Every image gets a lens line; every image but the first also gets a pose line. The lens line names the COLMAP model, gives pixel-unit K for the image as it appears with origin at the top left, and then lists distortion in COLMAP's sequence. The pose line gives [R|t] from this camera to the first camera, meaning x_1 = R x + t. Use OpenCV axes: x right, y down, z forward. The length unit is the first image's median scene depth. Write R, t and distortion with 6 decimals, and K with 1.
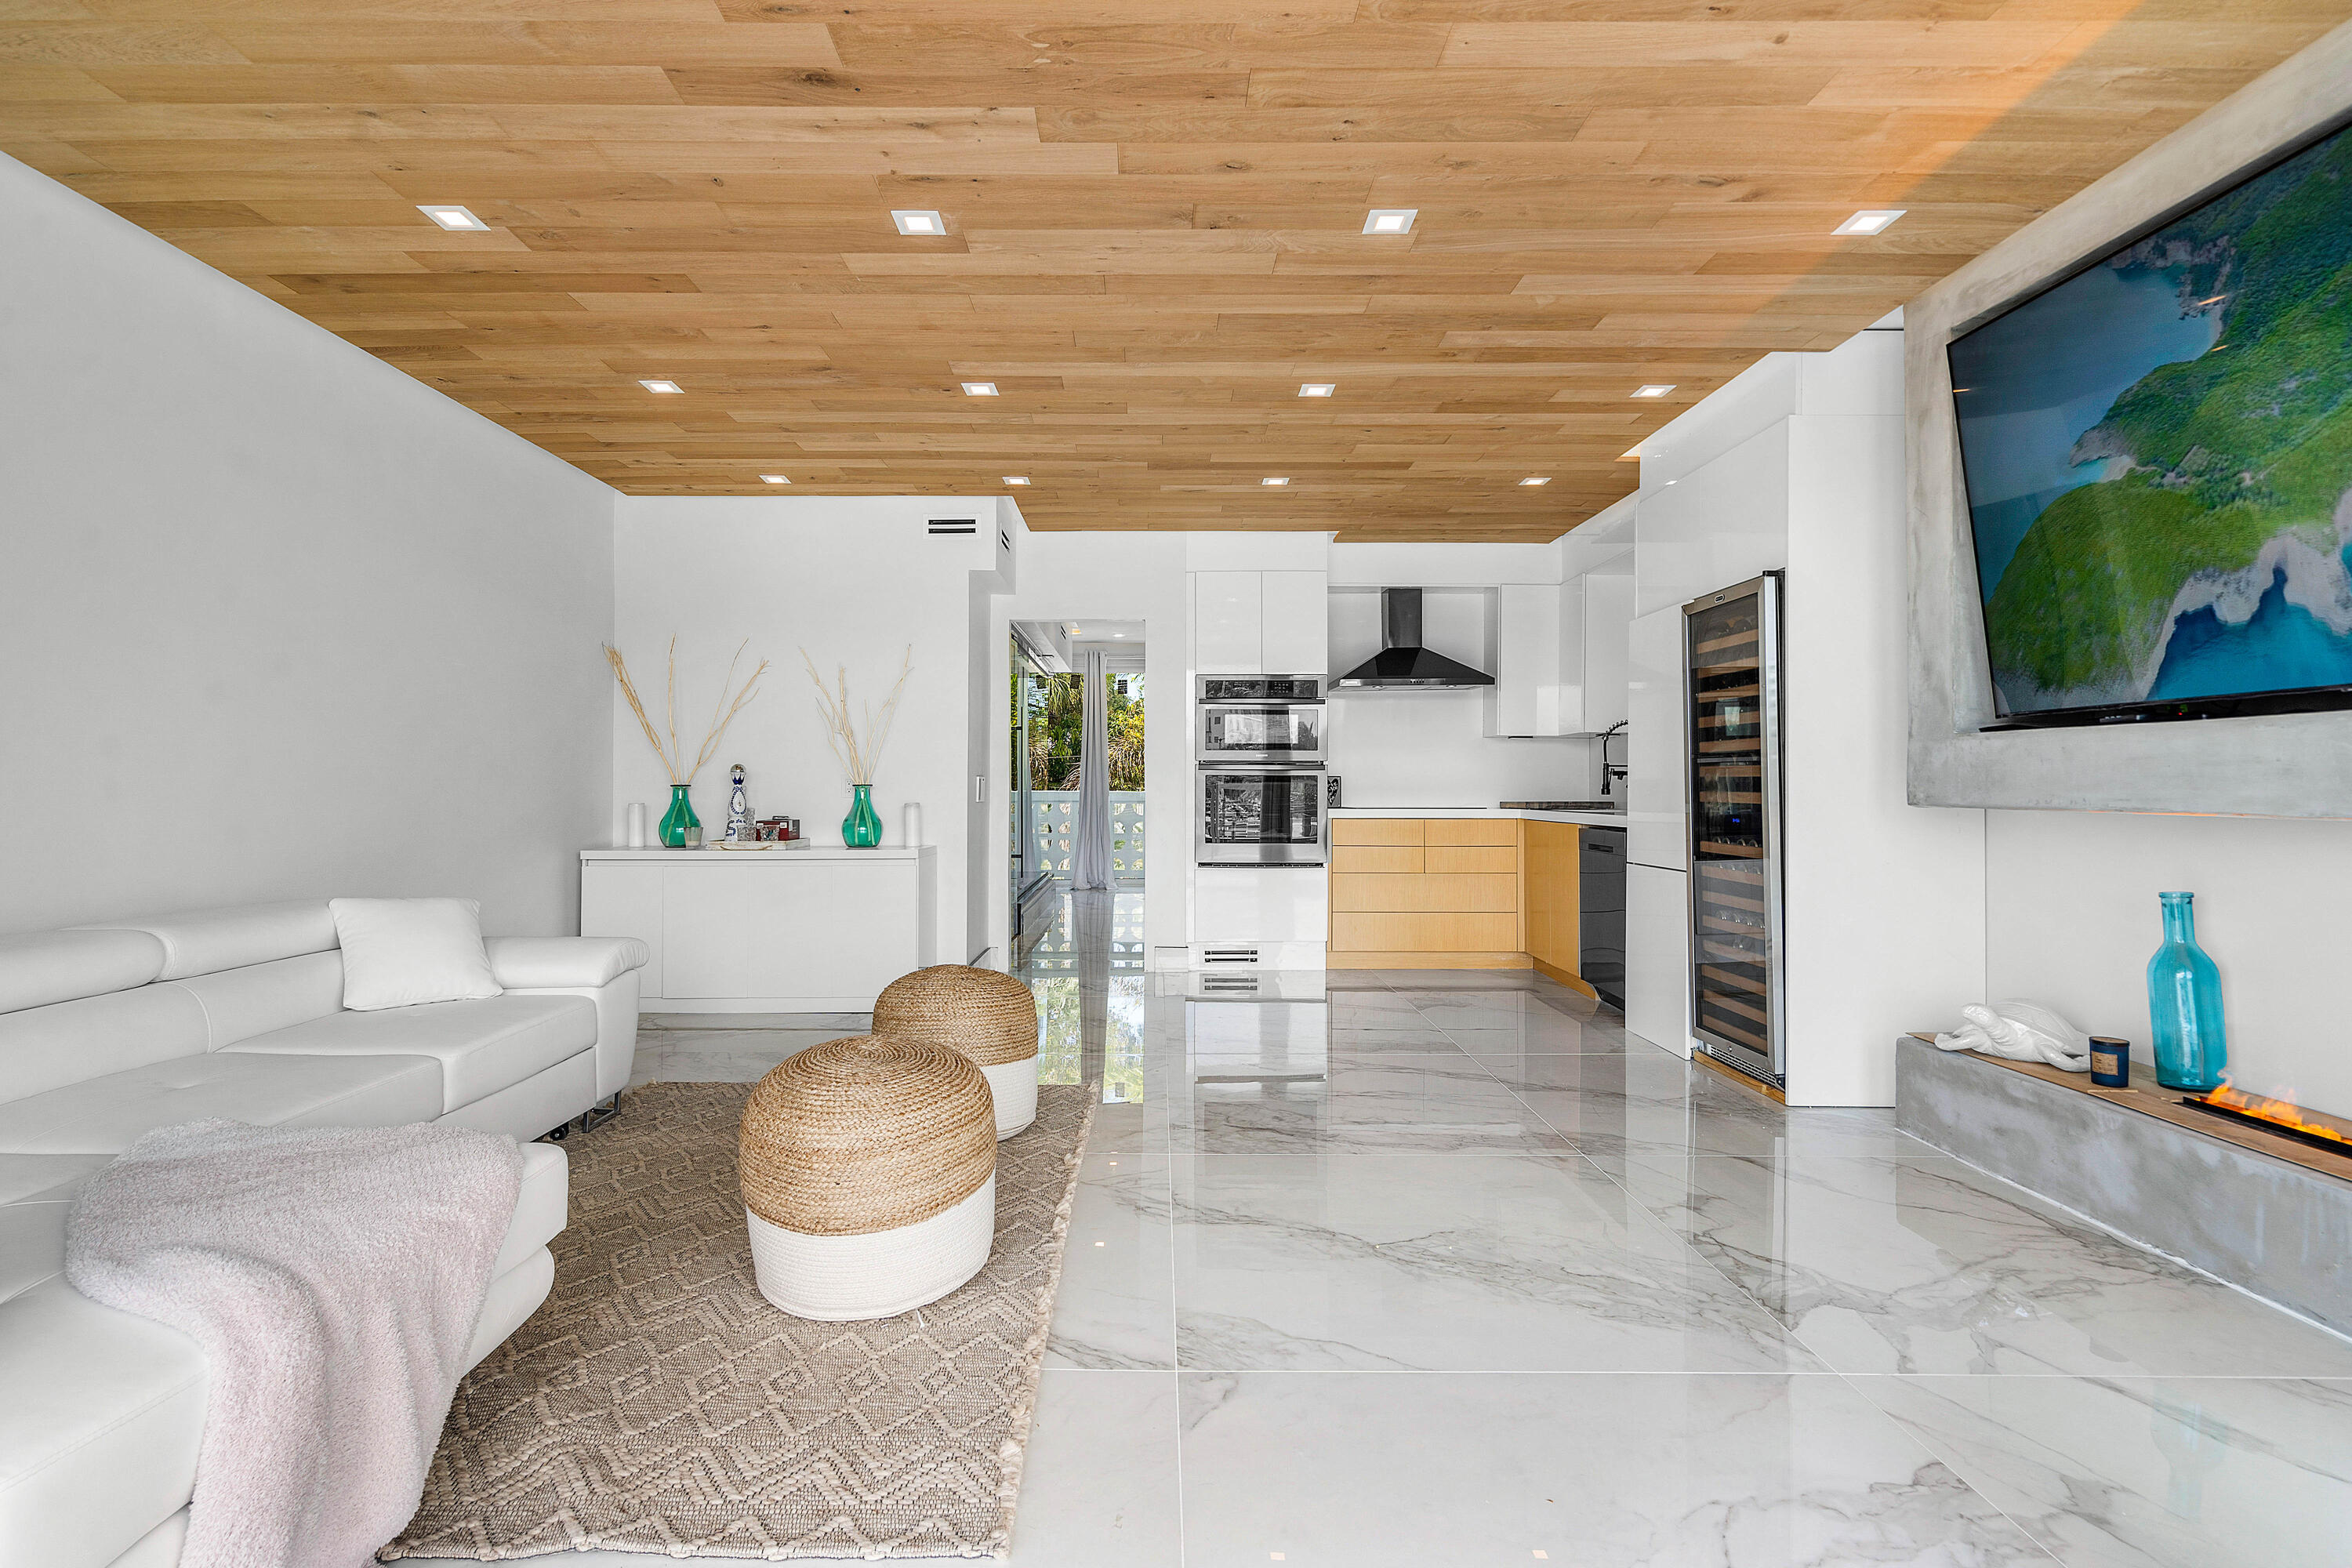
lens RADIAL K [[1104.3, 0, 1139.4], [0, 1104.3, 774.2], [0, 0, 1]] dist [-0.006288, 0.002794]
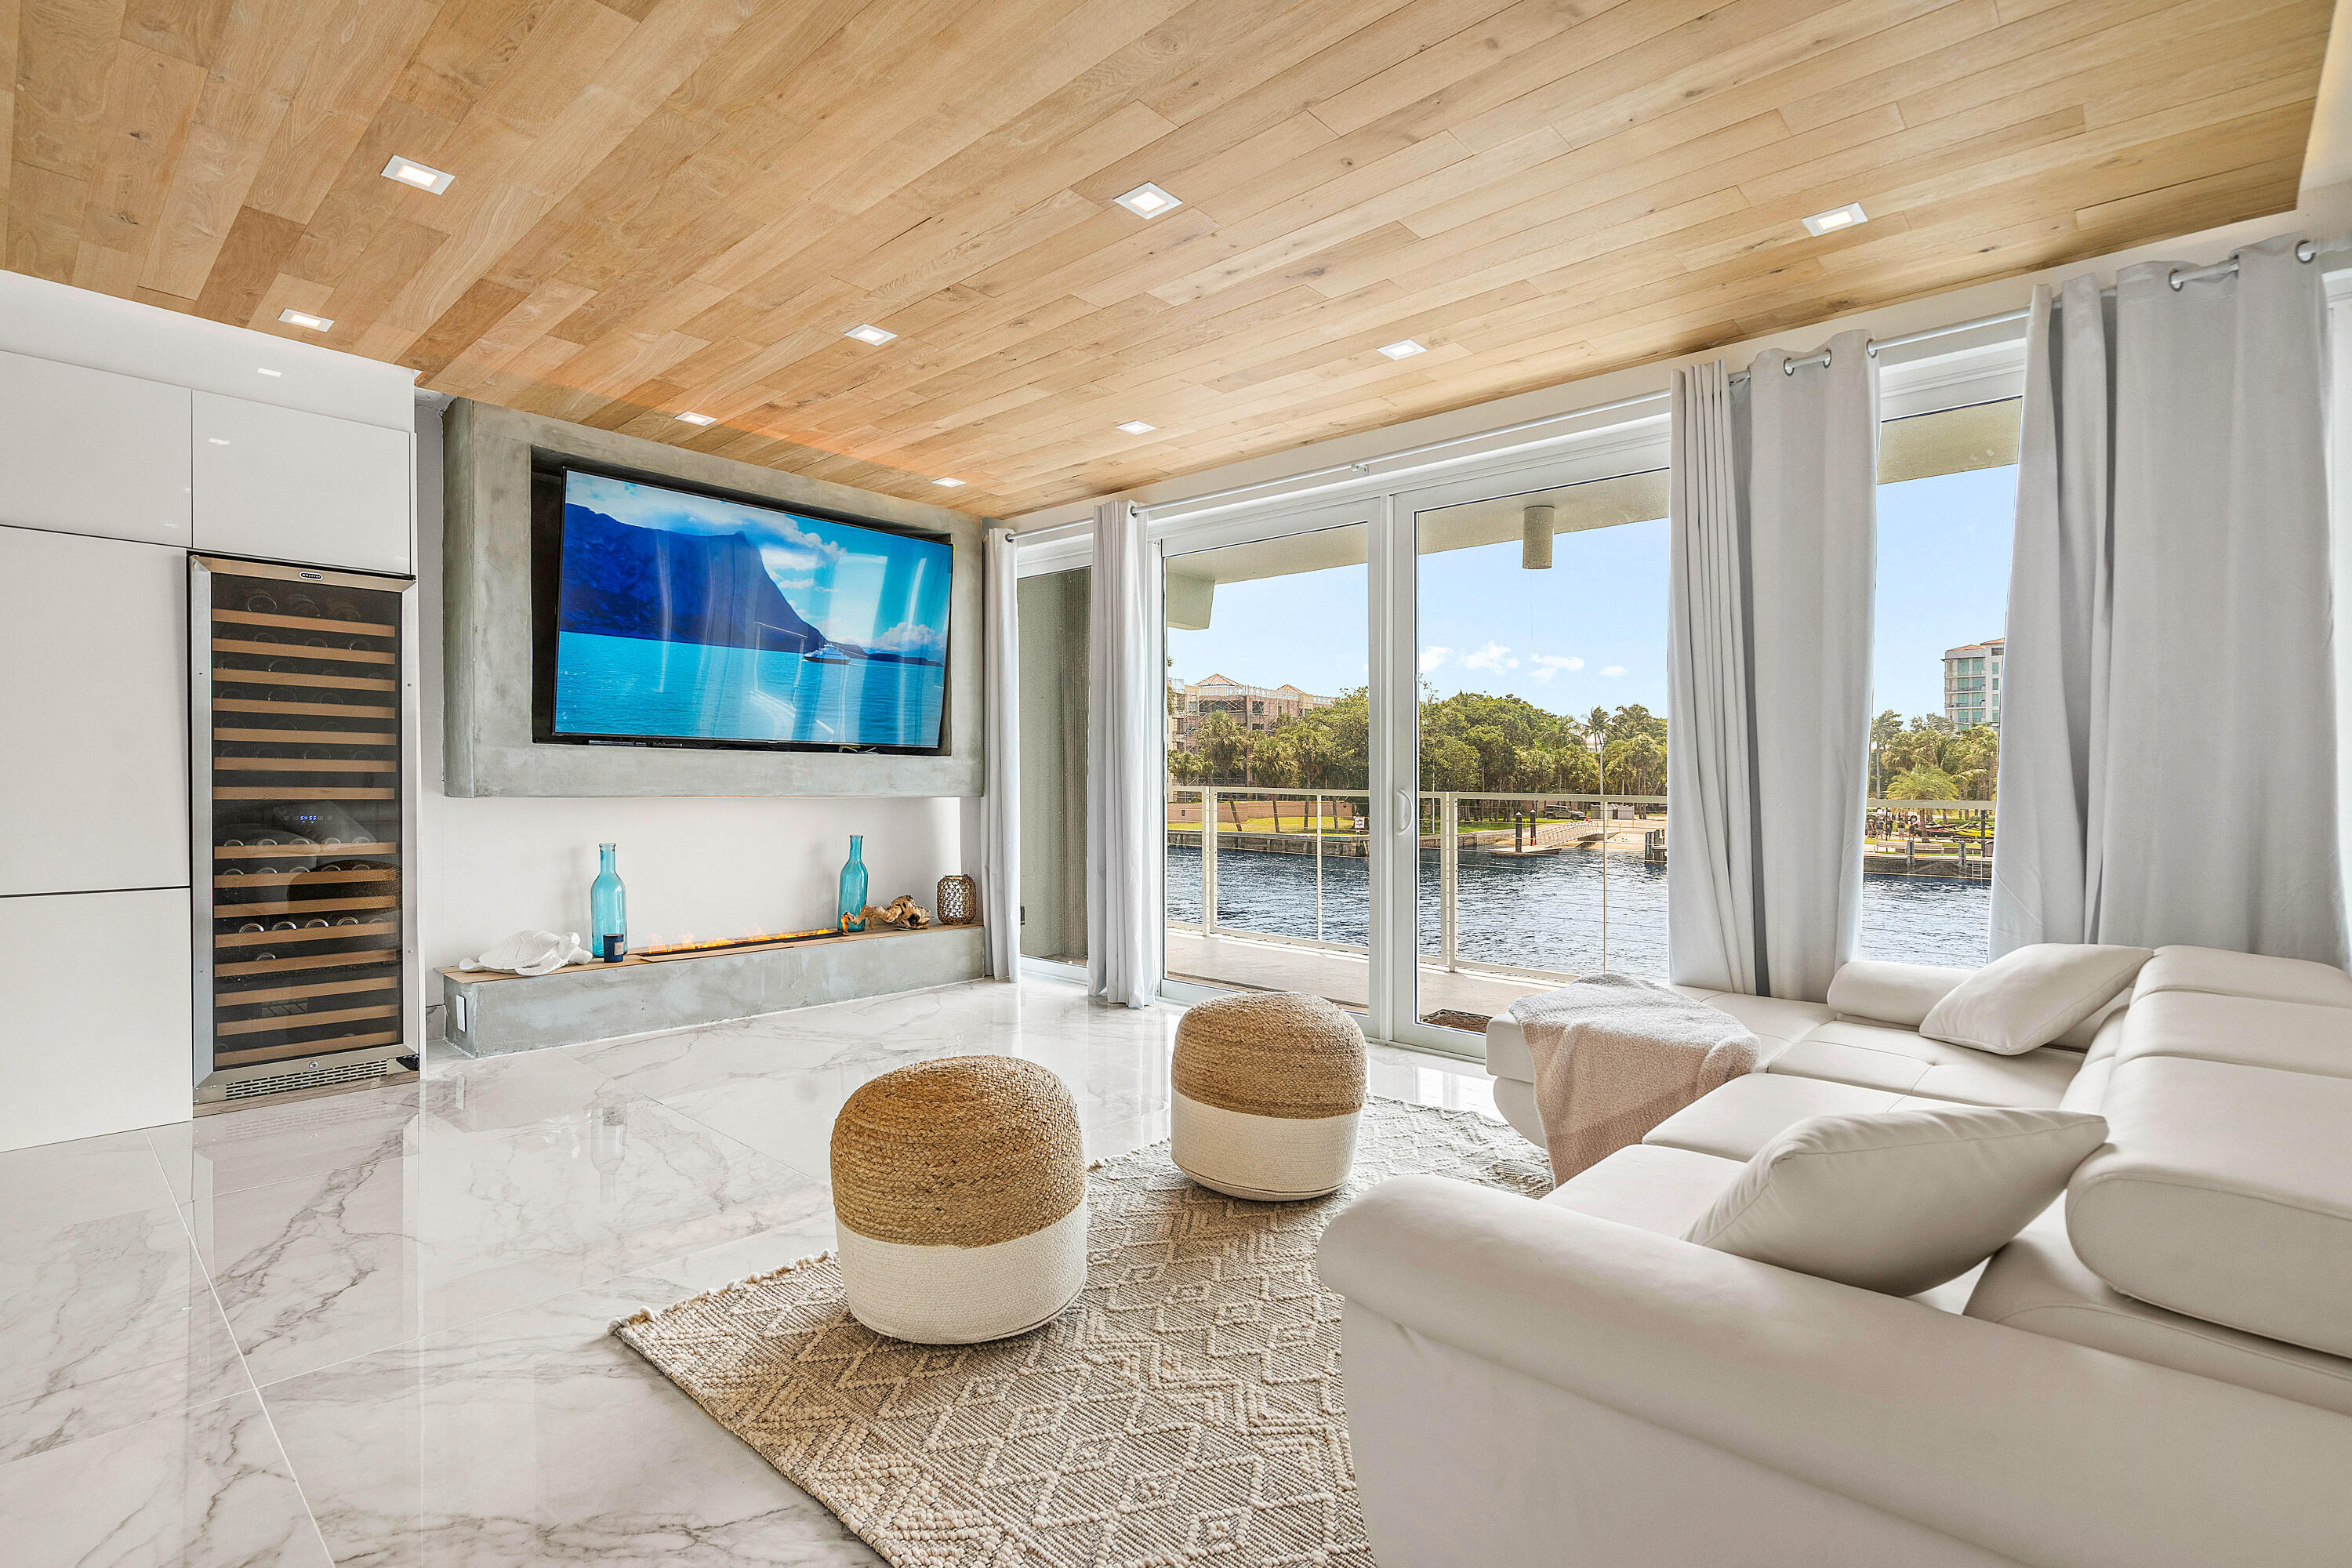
lens RADIAL K [[1104.3, 0, 1170.0], [0, 1104.3, 802.2], [0, 0, 1]] dist [-0.006288, 0.002794]
pose [[-0.747845, -0.020239, 0.663565, -0.454940], [-0.016957, 0.999791, 0.011384, 0.004511], [-0.663657, -0.002739, -0.748032, 0.914627]]
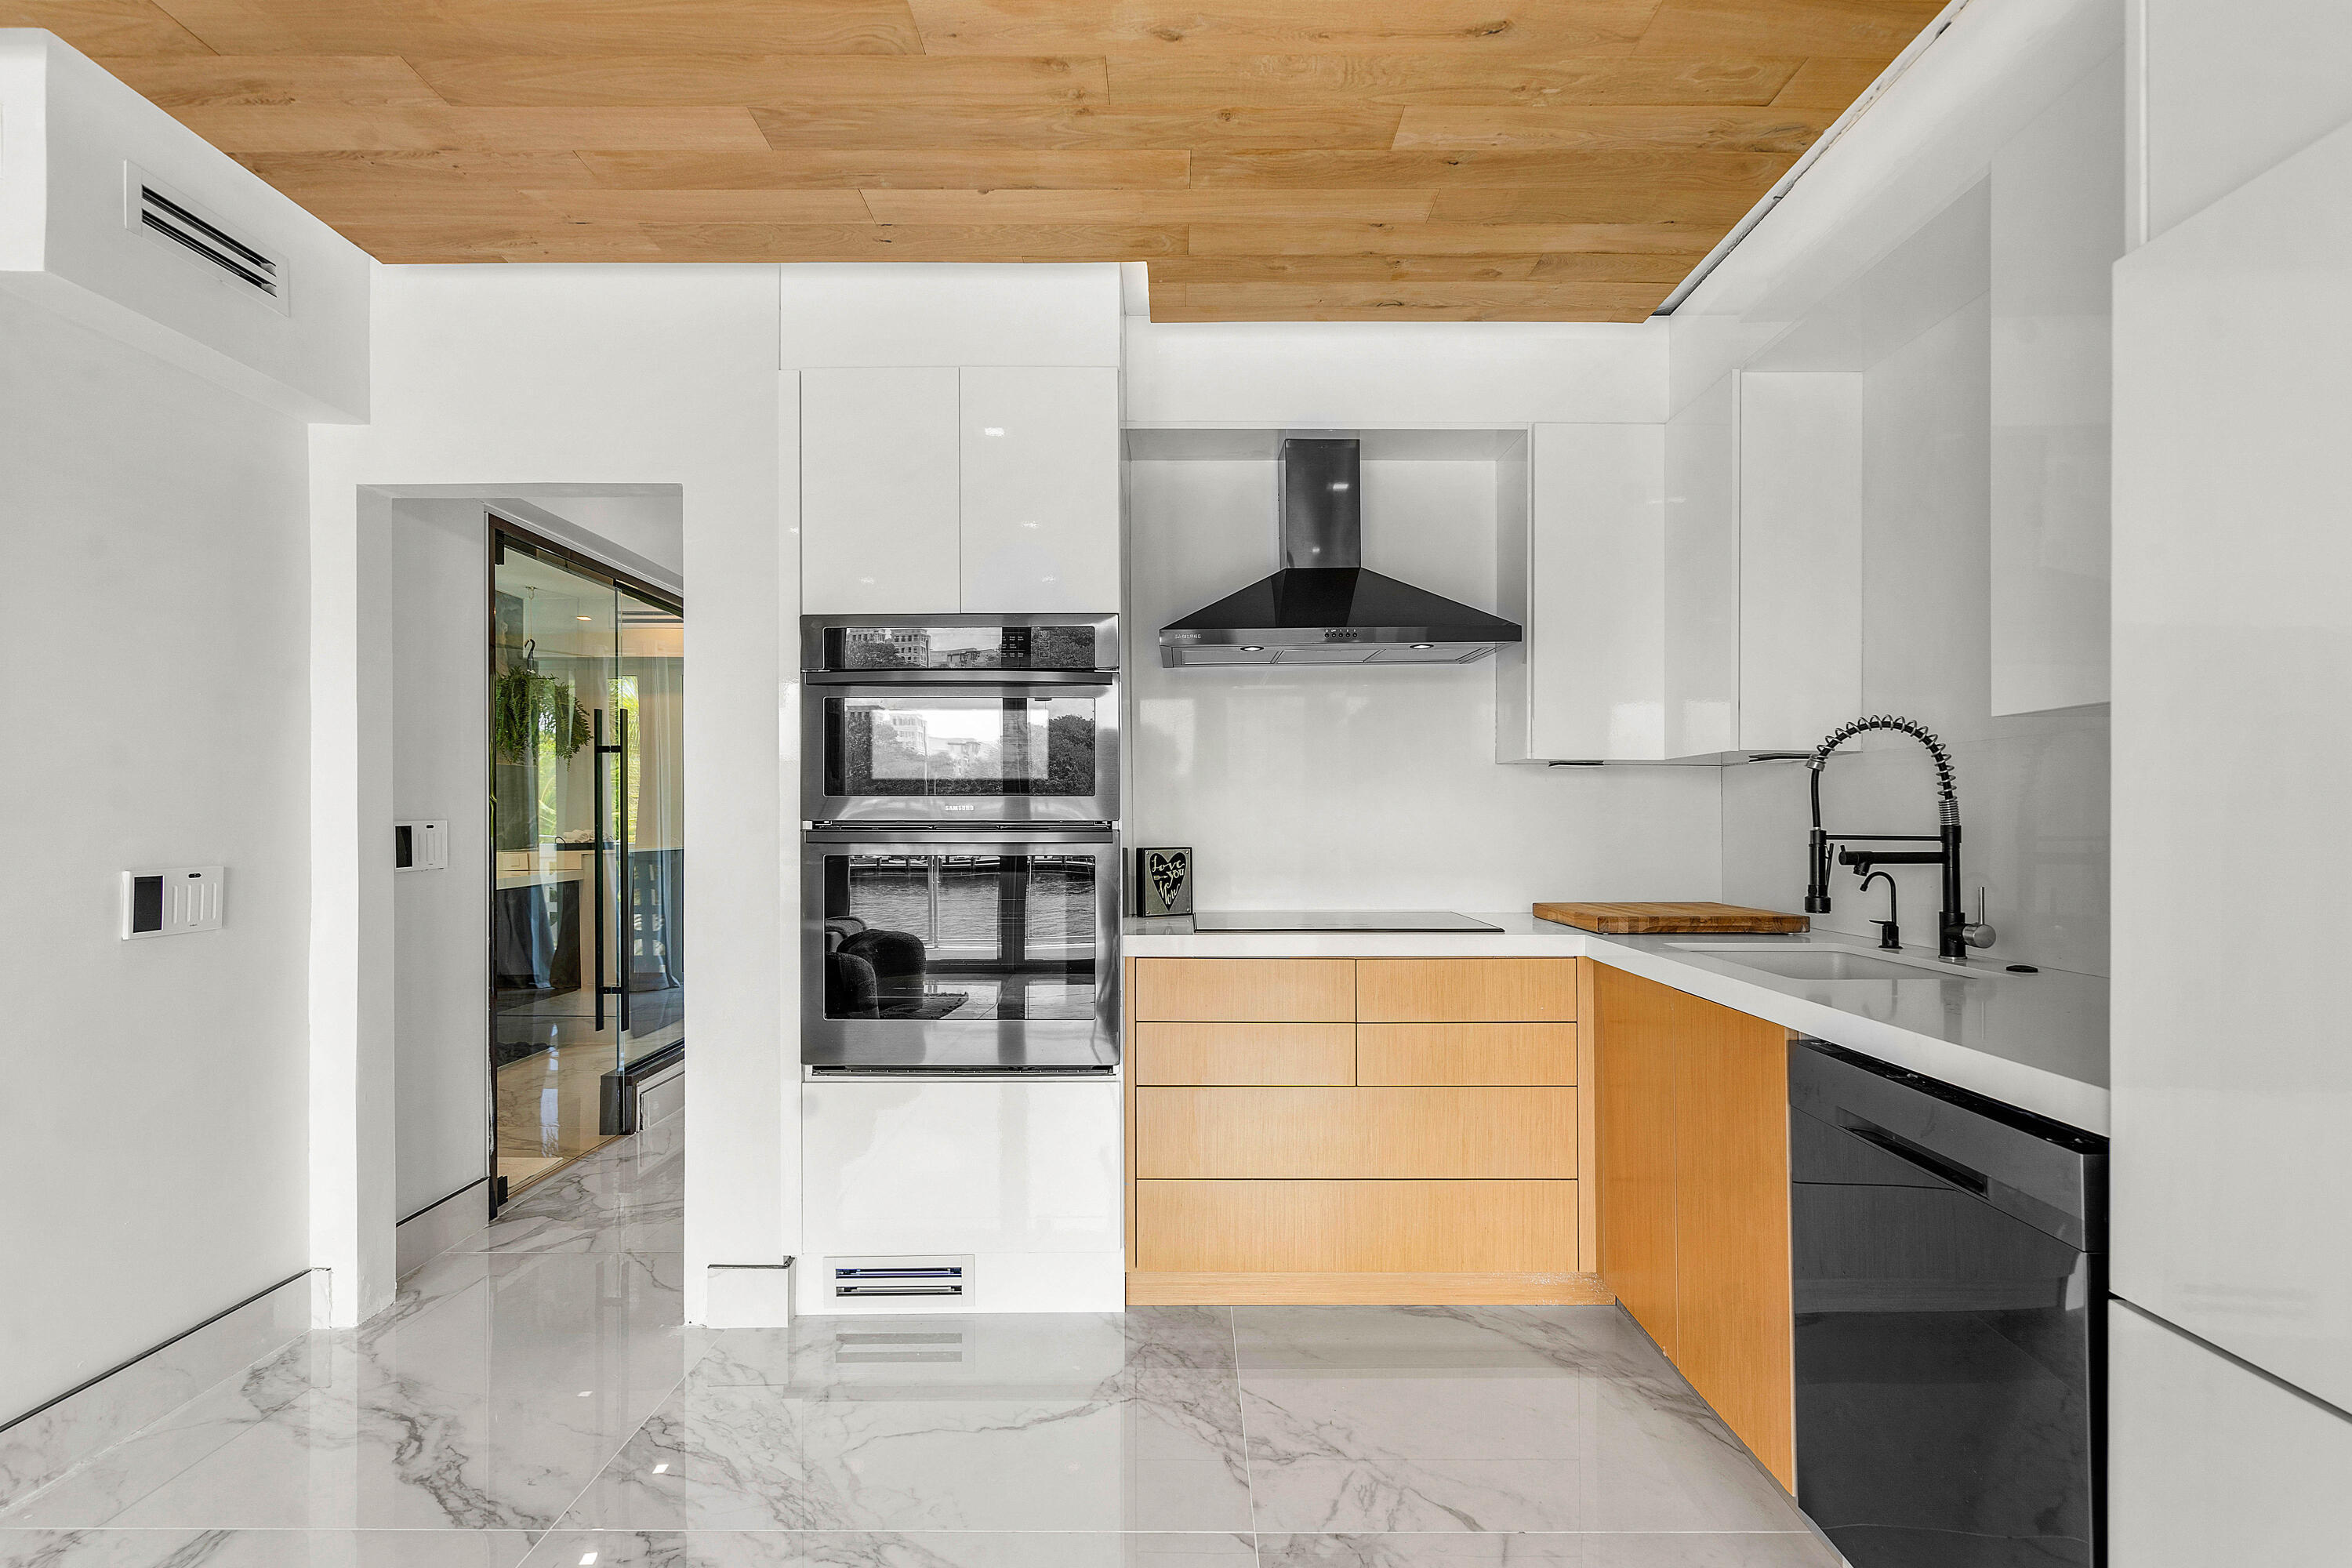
lens RADIAL K [[1104.3, 0, 1158.8], [0, 1104.3, 813.0], [0, 0, 1]] dist [-0.006288, 0.002794]
pose [[0.999989, -0.004071, 0.002280, 0.222581], [0.004051, 0.999953, 0.008857, -0.021975], [-0.002316, -0.008847, 0.999958, 0.709651]]
